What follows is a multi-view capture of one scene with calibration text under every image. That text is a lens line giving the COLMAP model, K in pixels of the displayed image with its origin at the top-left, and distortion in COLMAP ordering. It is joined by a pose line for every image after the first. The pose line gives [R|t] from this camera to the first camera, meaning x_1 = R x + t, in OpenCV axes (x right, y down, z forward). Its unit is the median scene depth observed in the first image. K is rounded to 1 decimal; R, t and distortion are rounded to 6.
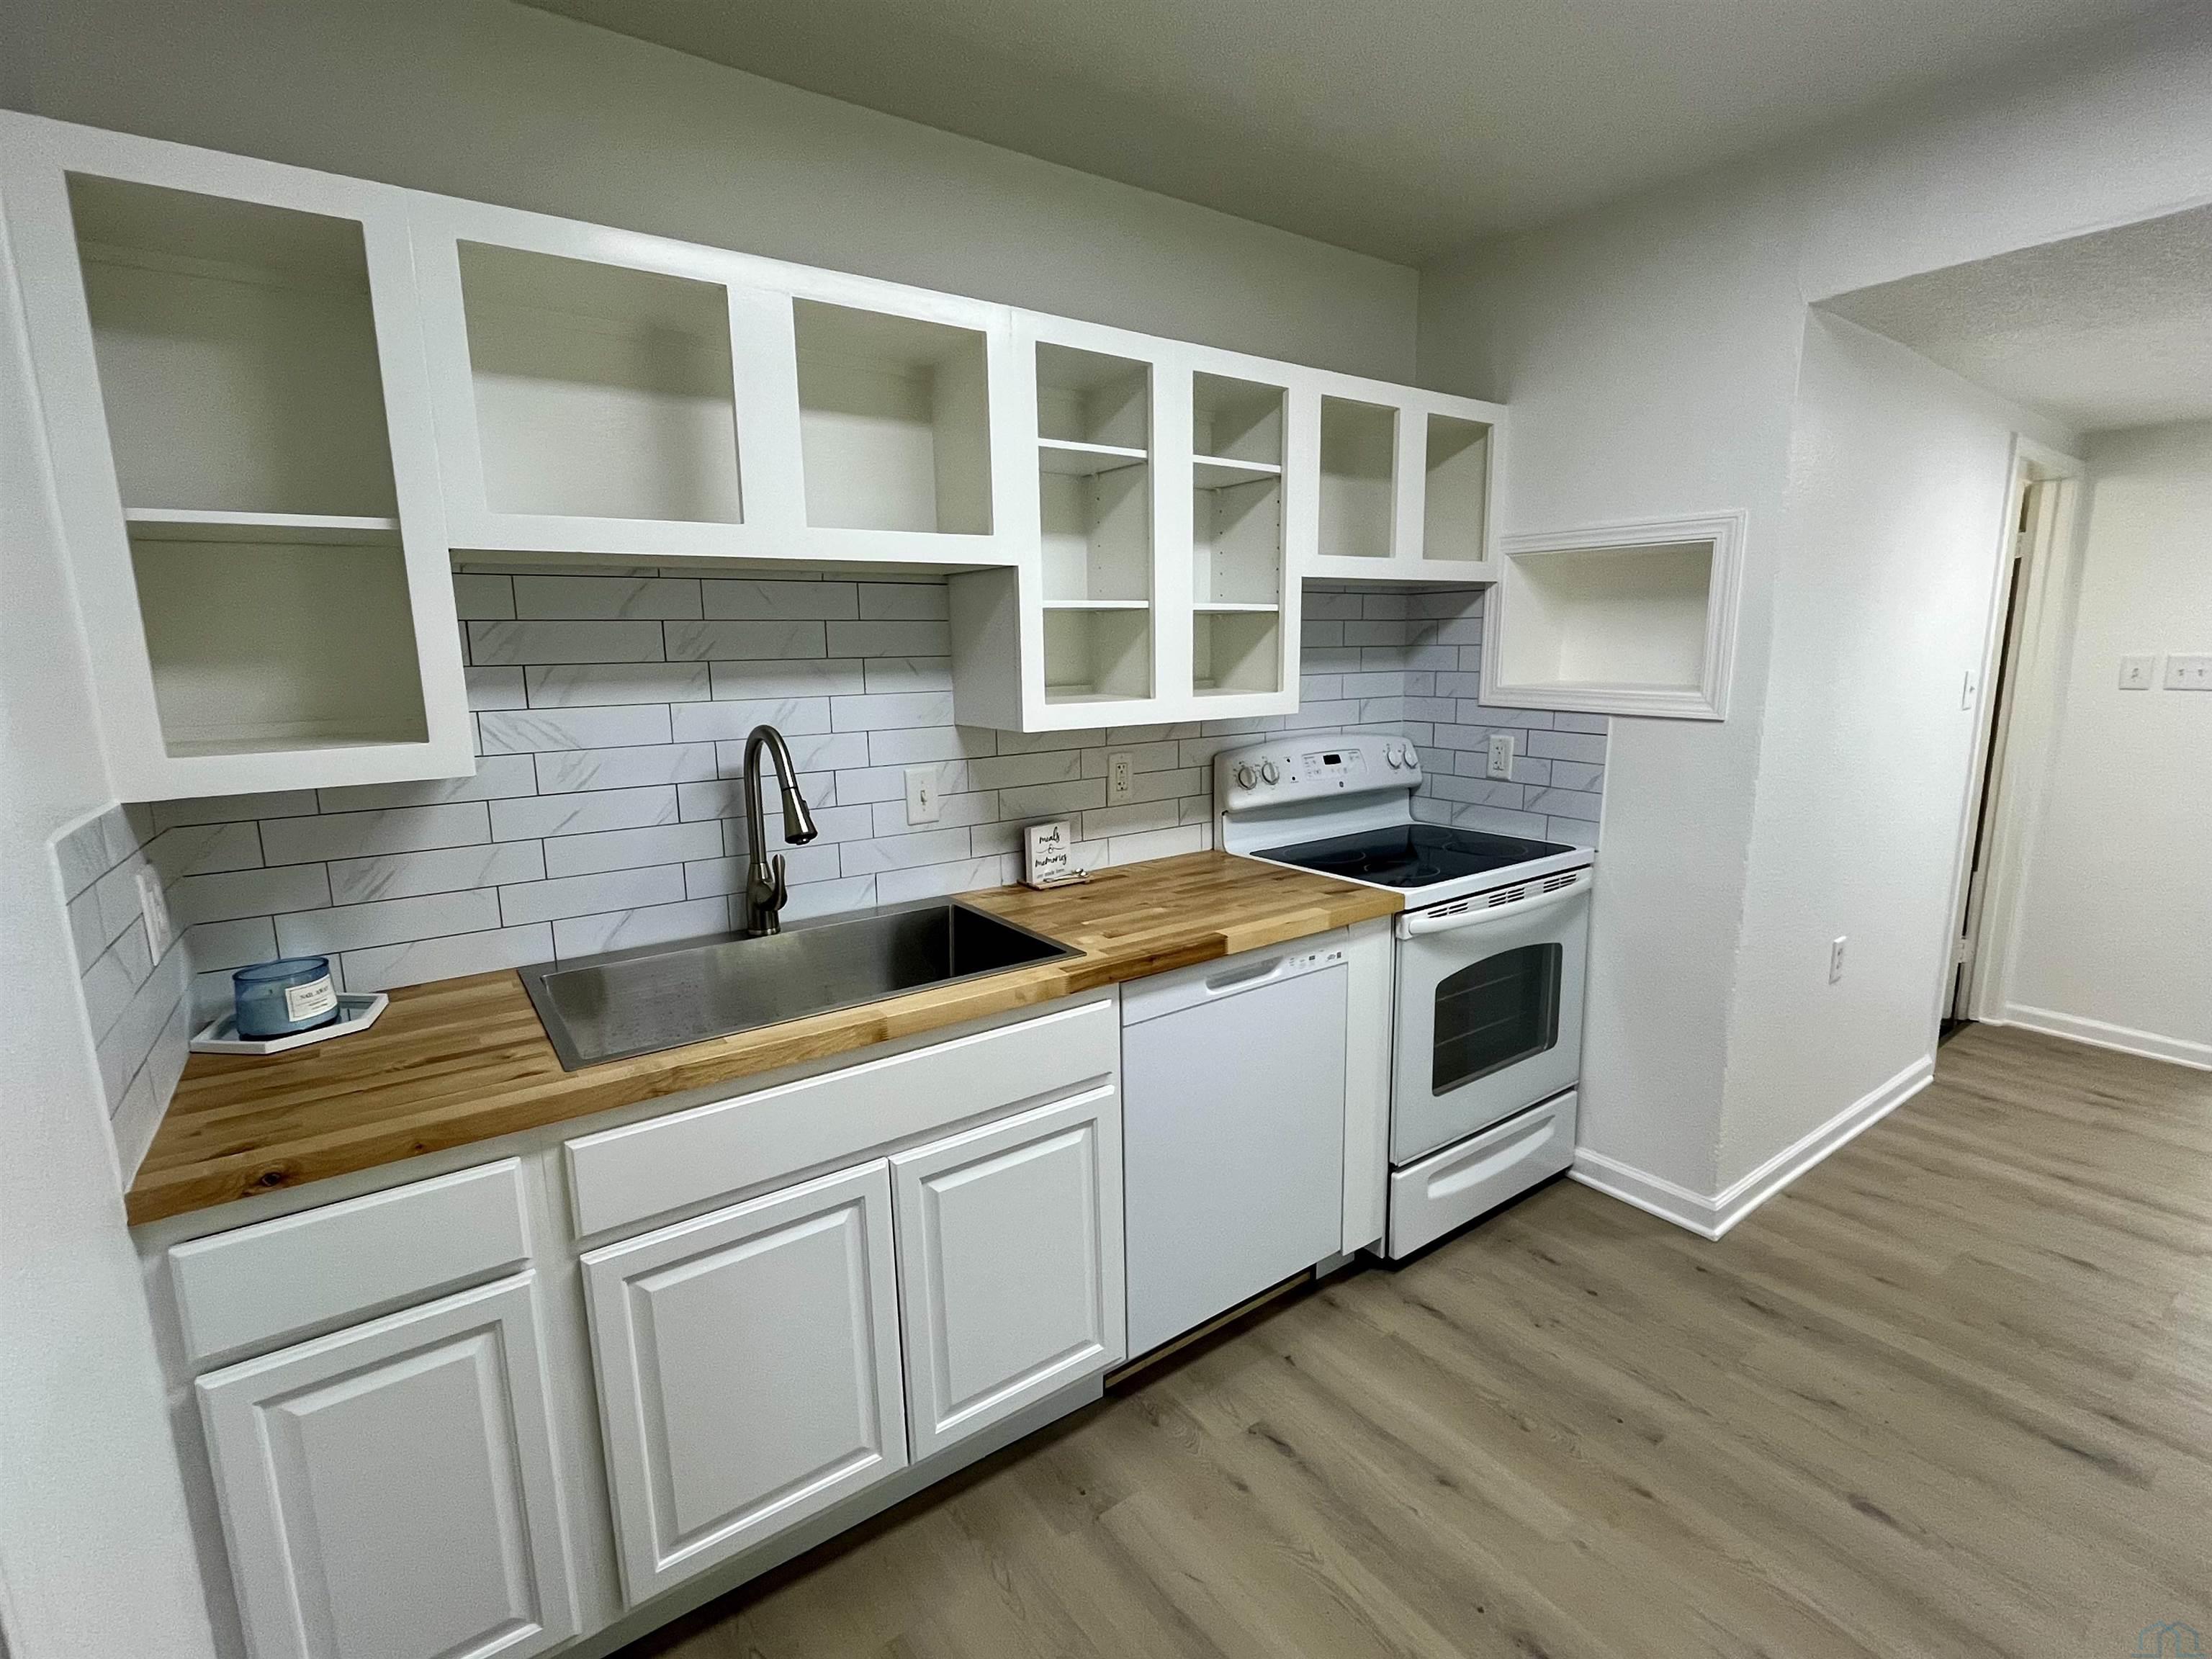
lens RADIAL K [[1021.8, 0, 1101.7], [0, 1021.8, 824.1], [0, 0, 1]] dist [-0.004493, 0.000676]
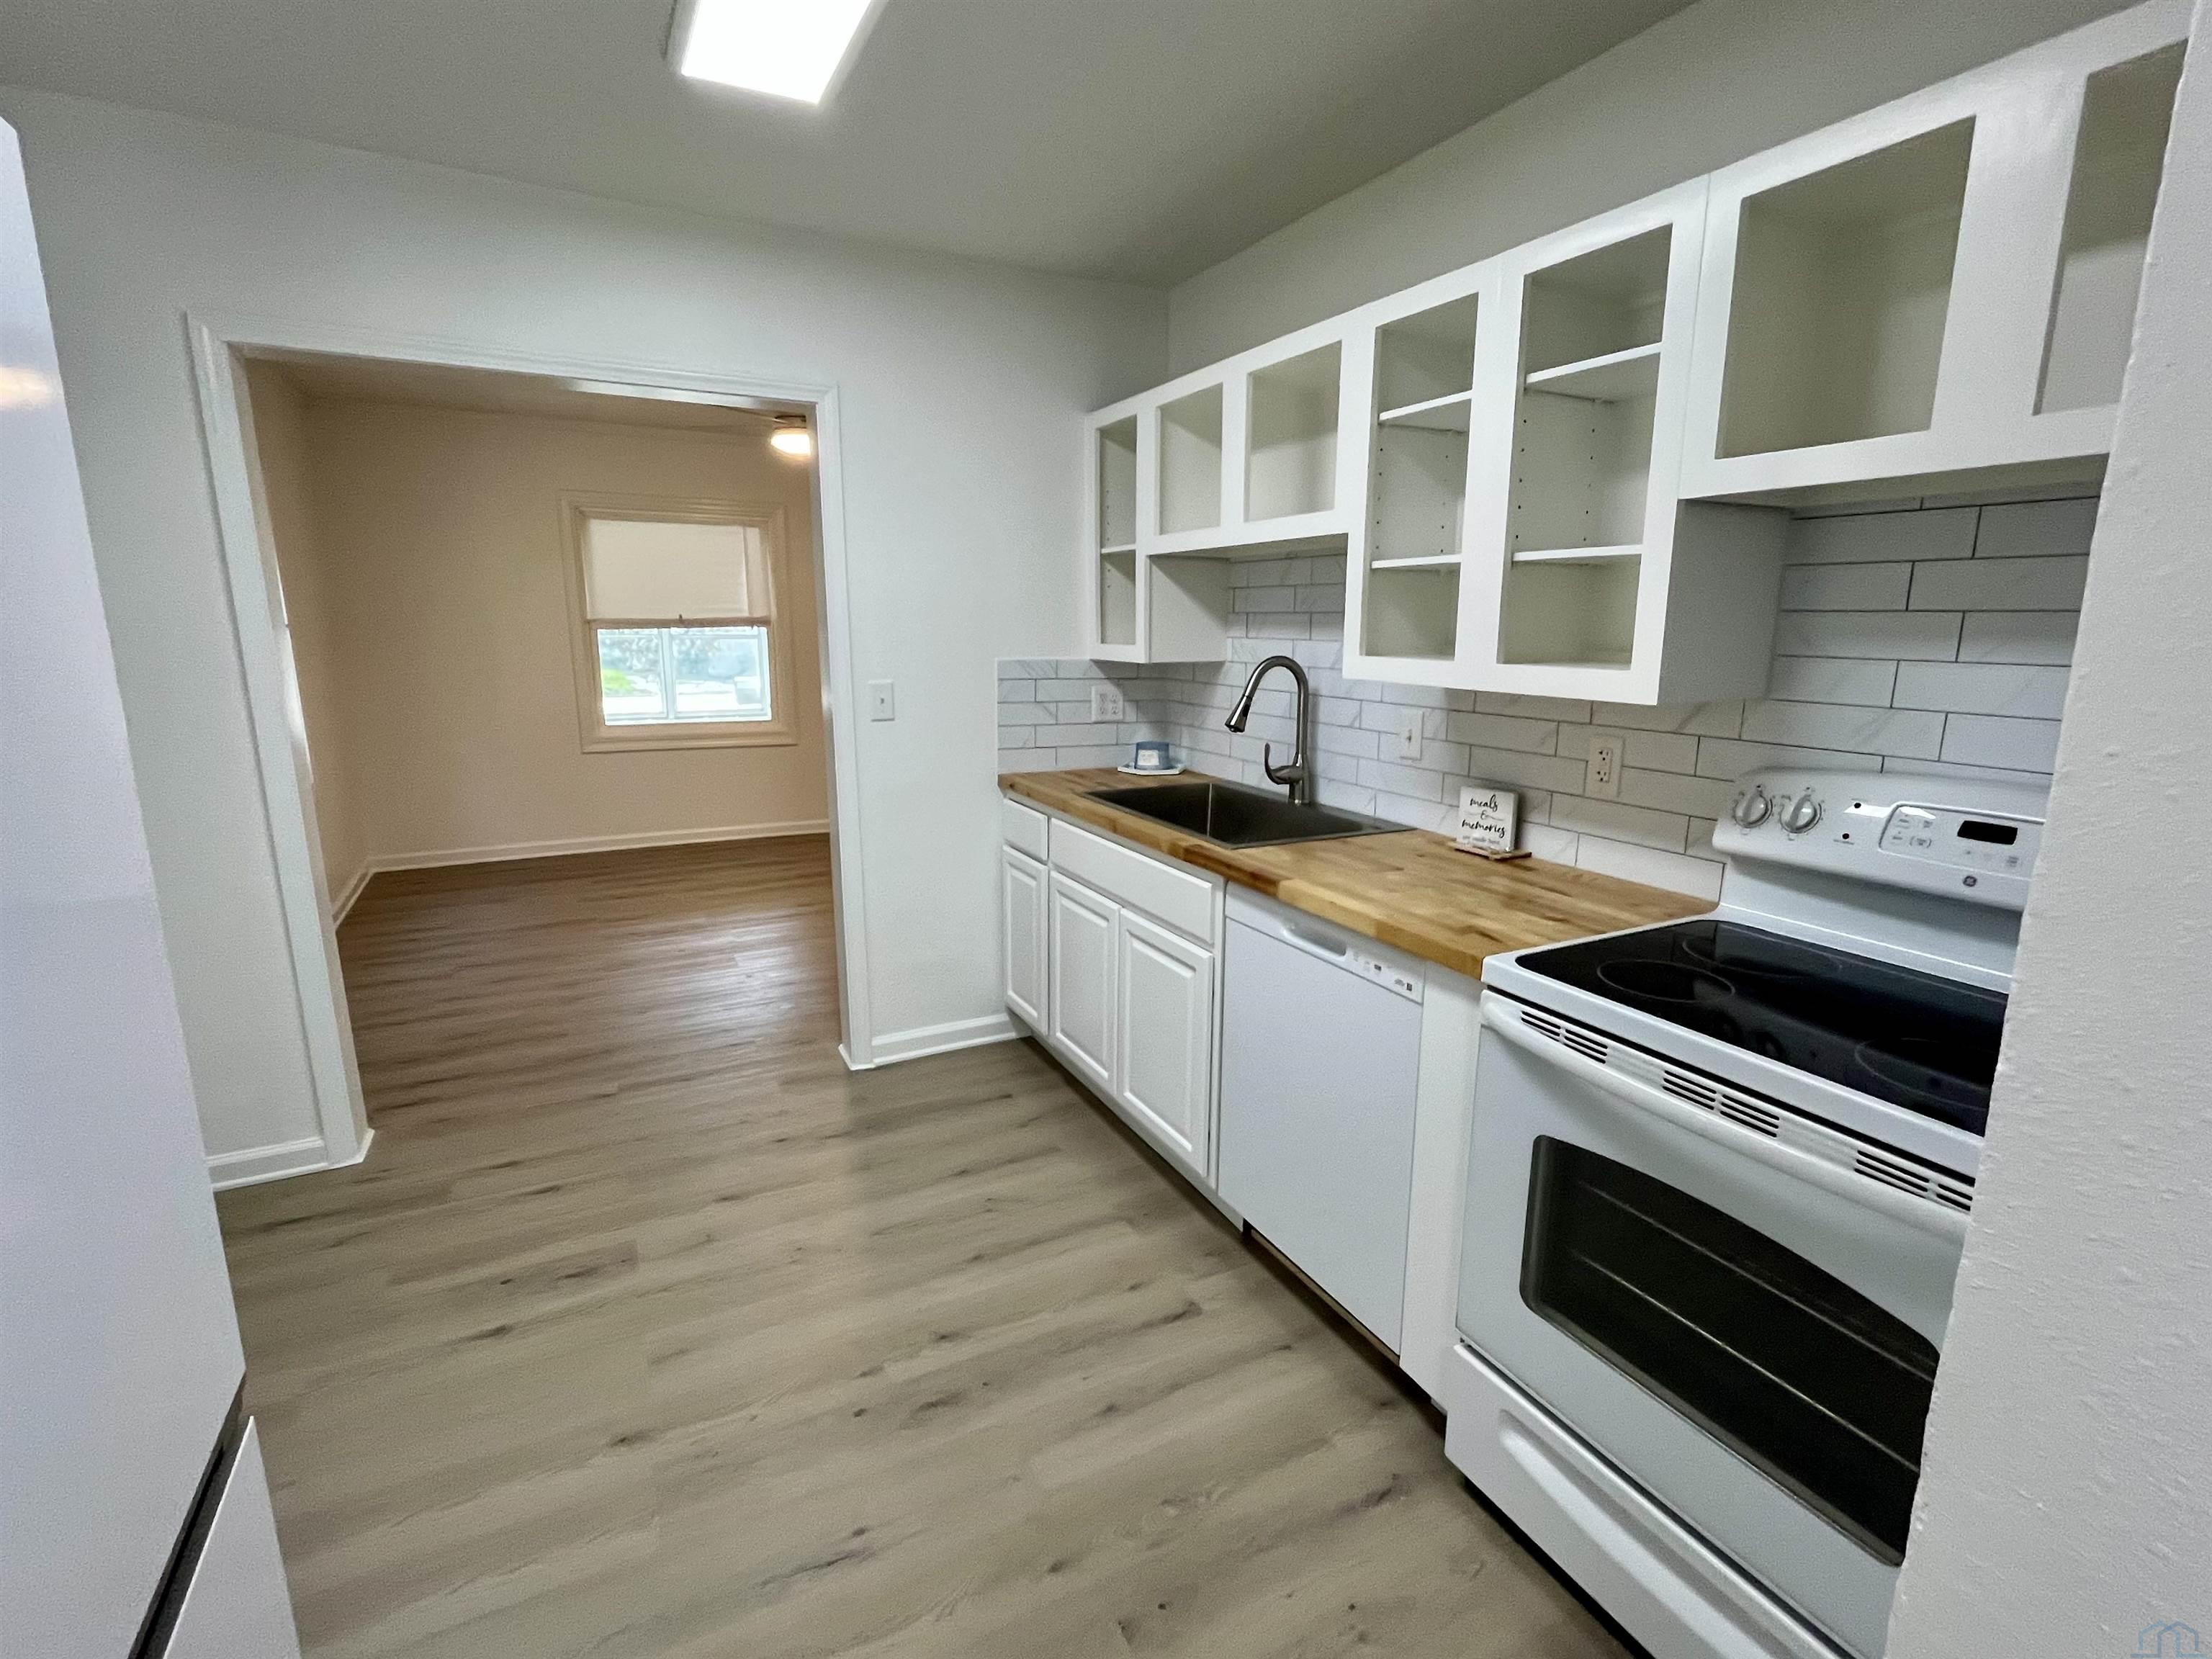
lens RADIAL K [[1021.8, 0, 1111.3], [0, 1021.8, 818.3], [0, 0, 1]] dist [-0.004493, 0.000676]
pose [[-0.141715, 0.205608, -0.968319, 1.026466], [-0.175795, 0.957416, 0.229021, -0.144948], [0.974173, 0.202682, -0.099536, 0.824206]]
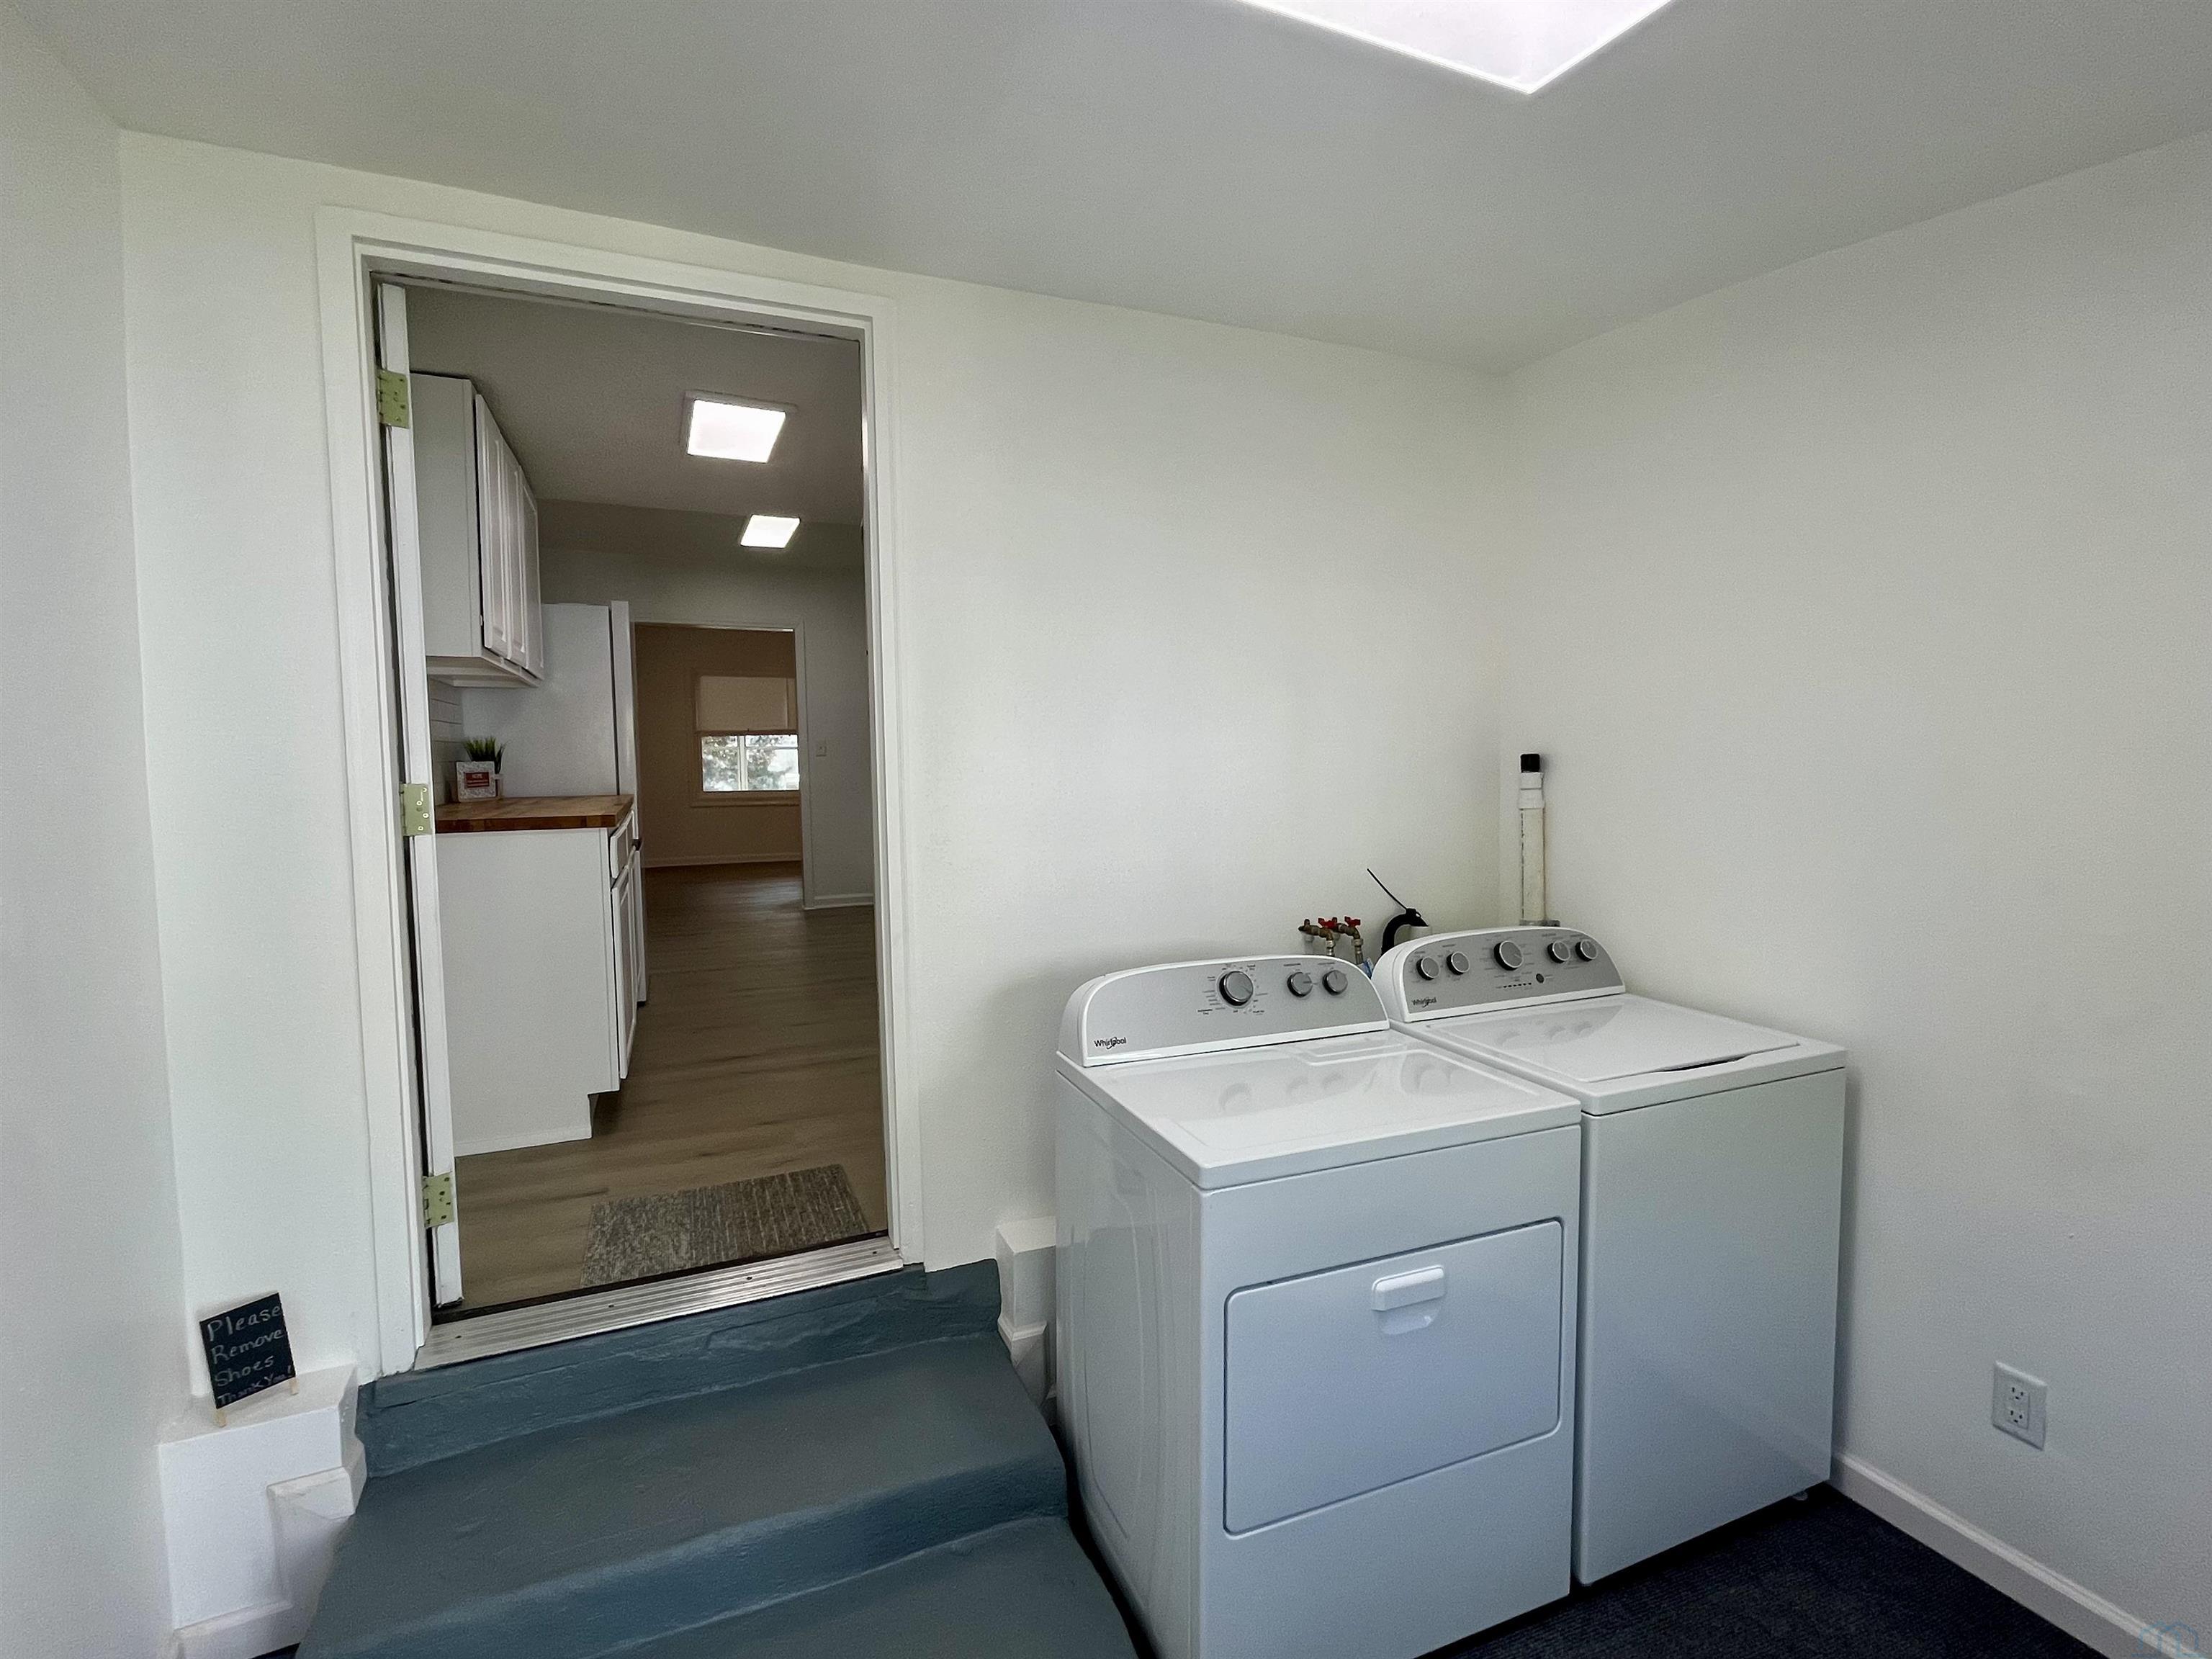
lens RADIAL K [[1021.8, 0, 1091.6], [0, 1021.8, 824.8], [0, 0, 1]] dist [-0.004493, 0.000676]
pose [[-0.227477, 0.084176, -0.970138, 2.774703], [-0.150079, 0.981323, 0.120337, -0.207131], [0.962149, 0.172972, -0.210596, 1.973752]]
